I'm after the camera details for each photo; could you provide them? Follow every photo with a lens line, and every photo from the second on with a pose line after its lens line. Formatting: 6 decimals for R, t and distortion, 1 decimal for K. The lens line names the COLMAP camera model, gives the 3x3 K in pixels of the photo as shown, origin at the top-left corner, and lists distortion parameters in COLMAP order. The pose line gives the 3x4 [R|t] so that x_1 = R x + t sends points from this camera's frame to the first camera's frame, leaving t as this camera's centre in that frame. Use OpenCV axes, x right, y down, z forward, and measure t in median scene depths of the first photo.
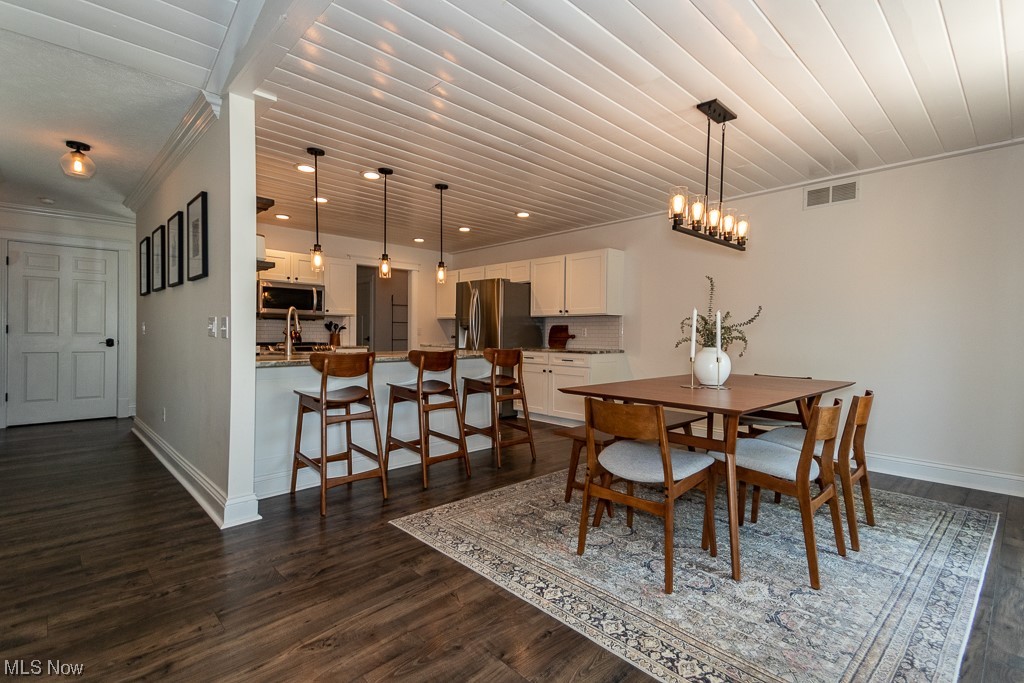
lens RADIAL K [[473.2, 0, 507.8], [0, 473.2, 338.1], [0, 0, 1]] dist [0.034767, -0.009109]
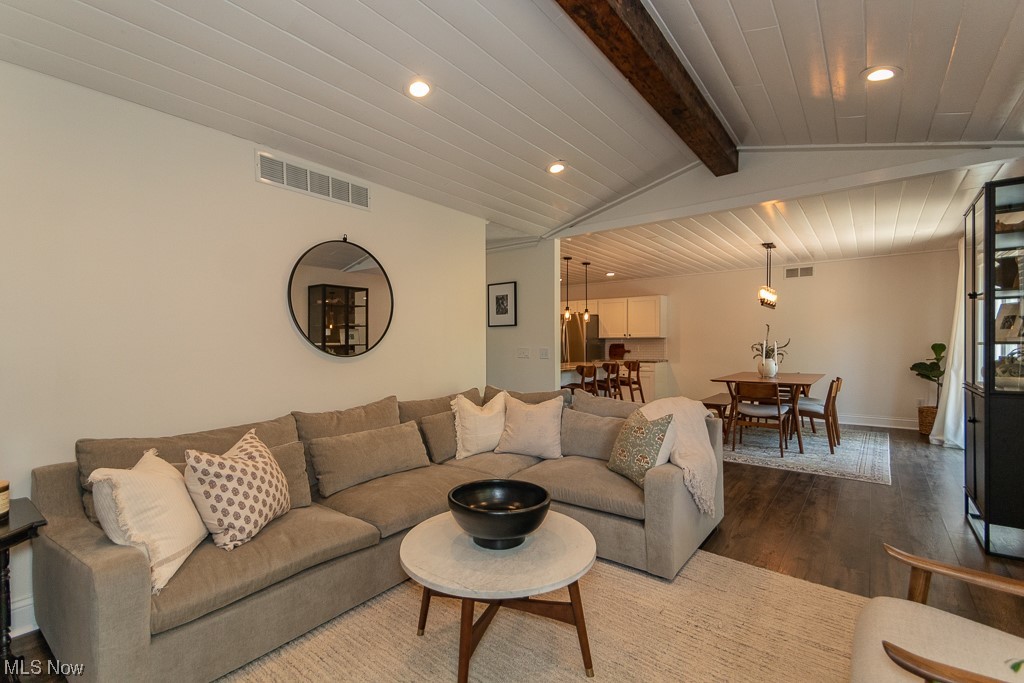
lens RADIAL K [[473.2, 0, 504.2], [0, 473.2, 339.5], [0, 0, 1]] dist [0.034767, -0.009109]
pose [[0.987987, -0.013078, 0.153985, -0.491855], [0.016102, 0.999701, -0.018410, -0.020448], [-0.153698, 0.020668, 0.987902, -0.421777]]
